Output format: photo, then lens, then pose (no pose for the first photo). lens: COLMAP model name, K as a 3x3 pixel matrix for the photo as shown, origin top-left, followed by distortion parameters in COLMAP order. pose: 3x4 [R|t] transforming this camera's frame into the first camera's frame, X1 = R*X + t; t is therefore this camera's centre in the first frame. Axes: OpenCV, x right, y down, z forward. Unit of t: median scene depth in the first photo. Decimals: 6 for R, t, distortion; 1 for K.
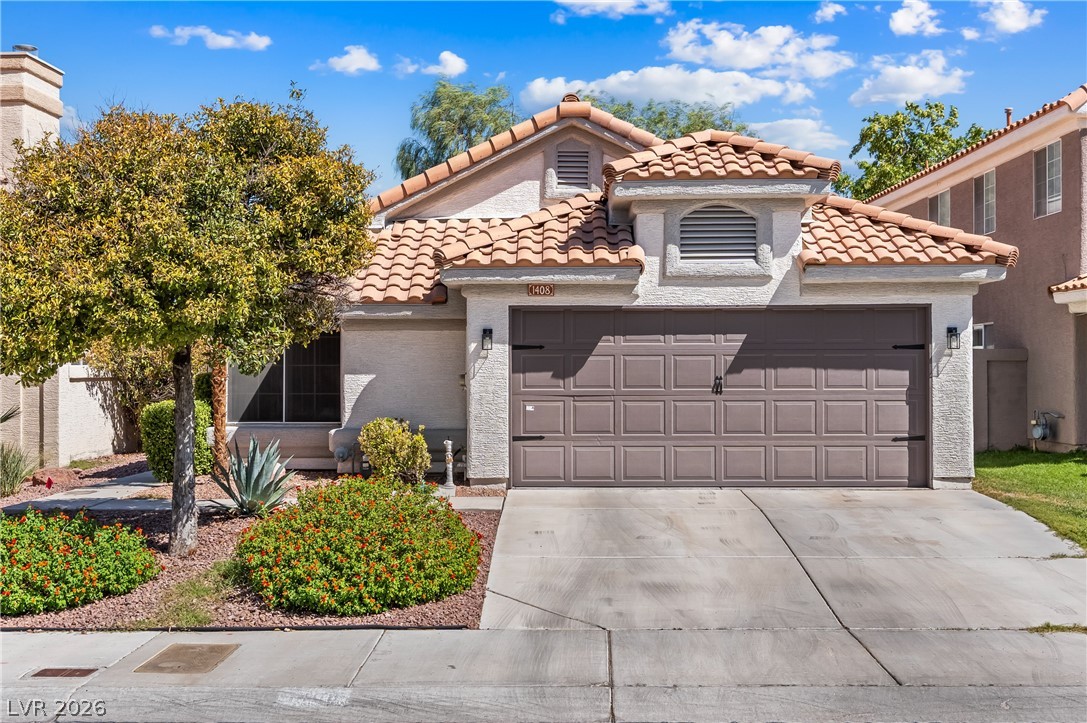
lens RADIAL K [[1290.7, 0, 542.4], [0, 1290.7, 363.3], [0, 0, 1]] dist [-0.002255, 0.000000]
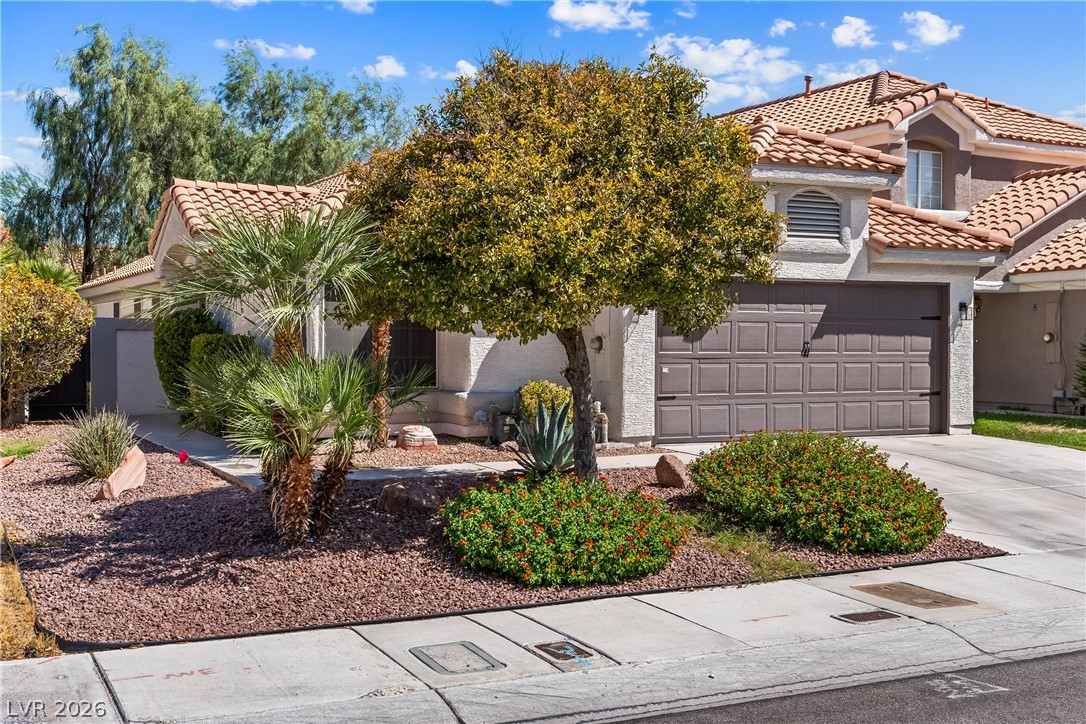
lens RADIAL K [[1289.5, 0, 543.8], [0, 1289.5, 355.1], [0, 0, 1]] dist [-0.002255, 0.000000]
pose [[0.878062, 0.000679, 0.478547, -0.612116], [-0.008770, 0.999854, 0.014673, 0.007640], [-0.478467, -0.017081, 0.877939, 0.113649]]
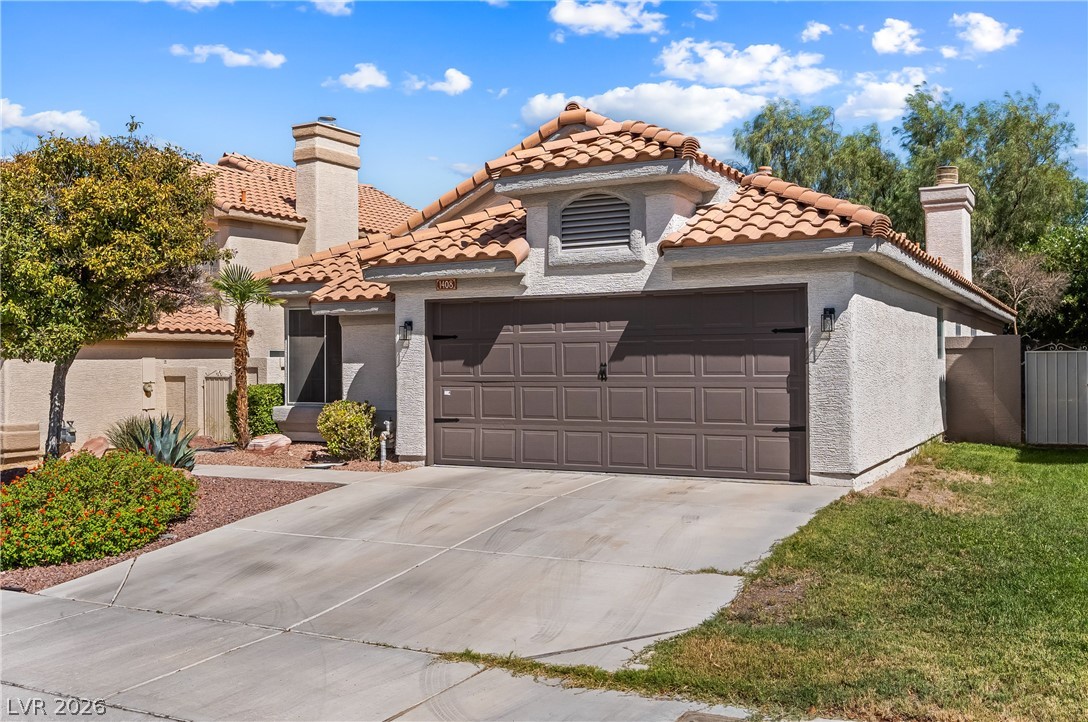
lens RADIAL K [[1027.5, 0, 544.9], [0, 1027.5, 366.1], [0, 0, 1]] dist [0.000408, 0.000000]
pose [[0.894455, -0.003281, -0.447146, 0.457577], [0.007399, 0.999945, 0.007463, 0.006111], [0.447097, -0.009984, 0.894430, 0.259531]]
